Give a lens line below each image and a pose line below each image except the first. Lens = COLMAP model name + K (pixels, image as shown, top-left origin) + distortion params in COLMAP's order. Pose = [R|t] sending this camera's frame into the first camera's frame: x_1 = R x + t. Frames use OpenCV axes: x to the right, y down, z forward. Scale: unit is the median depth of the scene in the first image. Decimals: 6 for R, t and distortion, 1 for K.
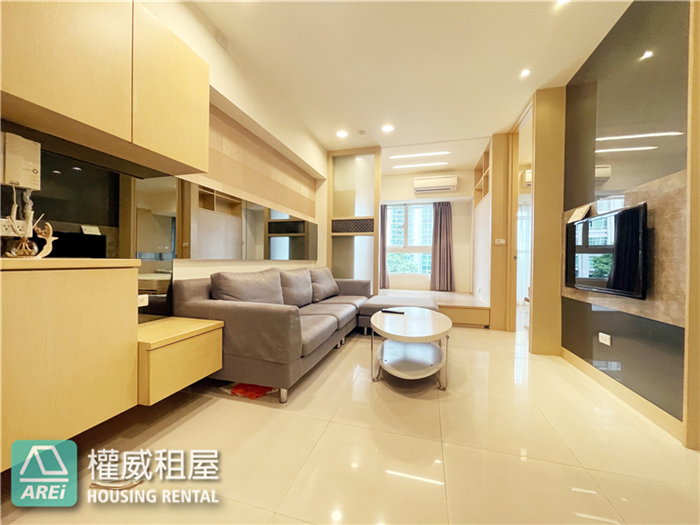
lens RADIAL K [[283.1, 0, 350.0], [0, 283.1, 262.5], [0, 0, 1]] dist [-0.000270, -0.000042]
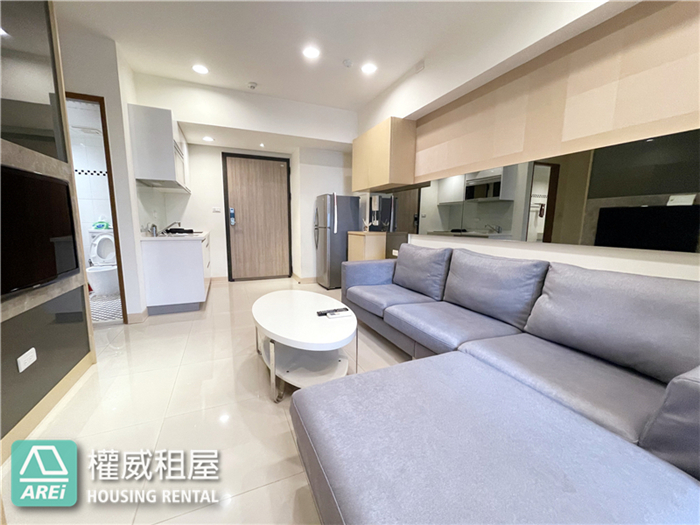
lens RADIAL K [[278.6, 0, 350.0], [0, 278.6, 262.5], [0, 0, 1]] dist [0.000916, 0.000005]
pose [[-0.767513, 0.075695, -0.636549, 0.340582], [-0.024265, 0.988862, 0.146846, -0.036391], [0.640575, 0.128152, -0.757127, 0.933896]]
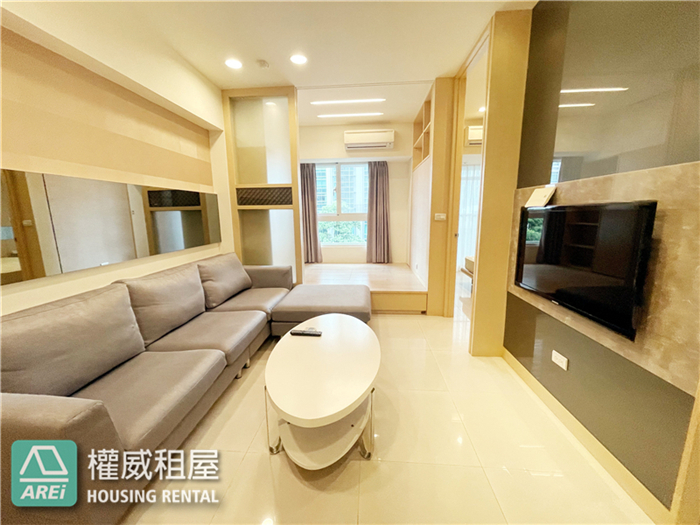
lens RADIAL K [[278.6, 0, 350.0], [0, 278.6, 262.5], [0, 0, 1]] dist [0.000916, 0.000005]
pose [[0.980975, -0.058754, 0.185029, 0.085800], [0.026332, 0.984564, 0.173031, -0.077146], [-0.192339, -0.164867, 0.967380, 0.187537]]
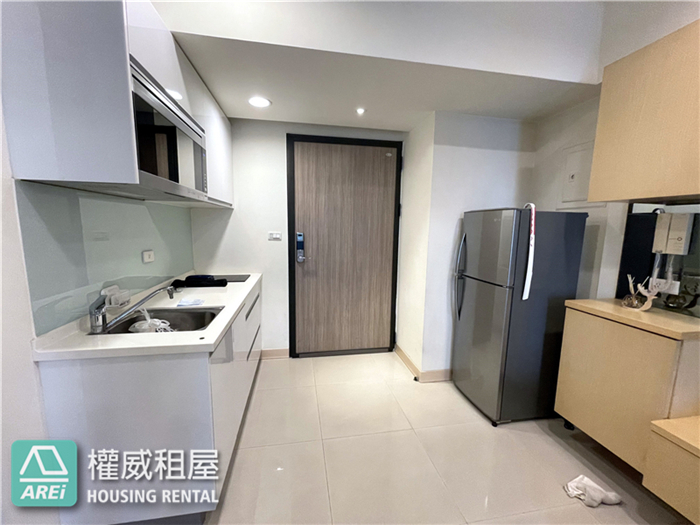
lens RADIAL K [[278.6, 0, 350.0], [0, 278.6, 262.5], [0, 0, 1]] dist [0.000916, 0.000005]
pose [[-0.894390, 0.035693, -0.445862, 0.166023], [-0.027785, 0.990452, 0.135027, -0.095912], [0.446424, 0.133155, -0.884859, 0.397413]]
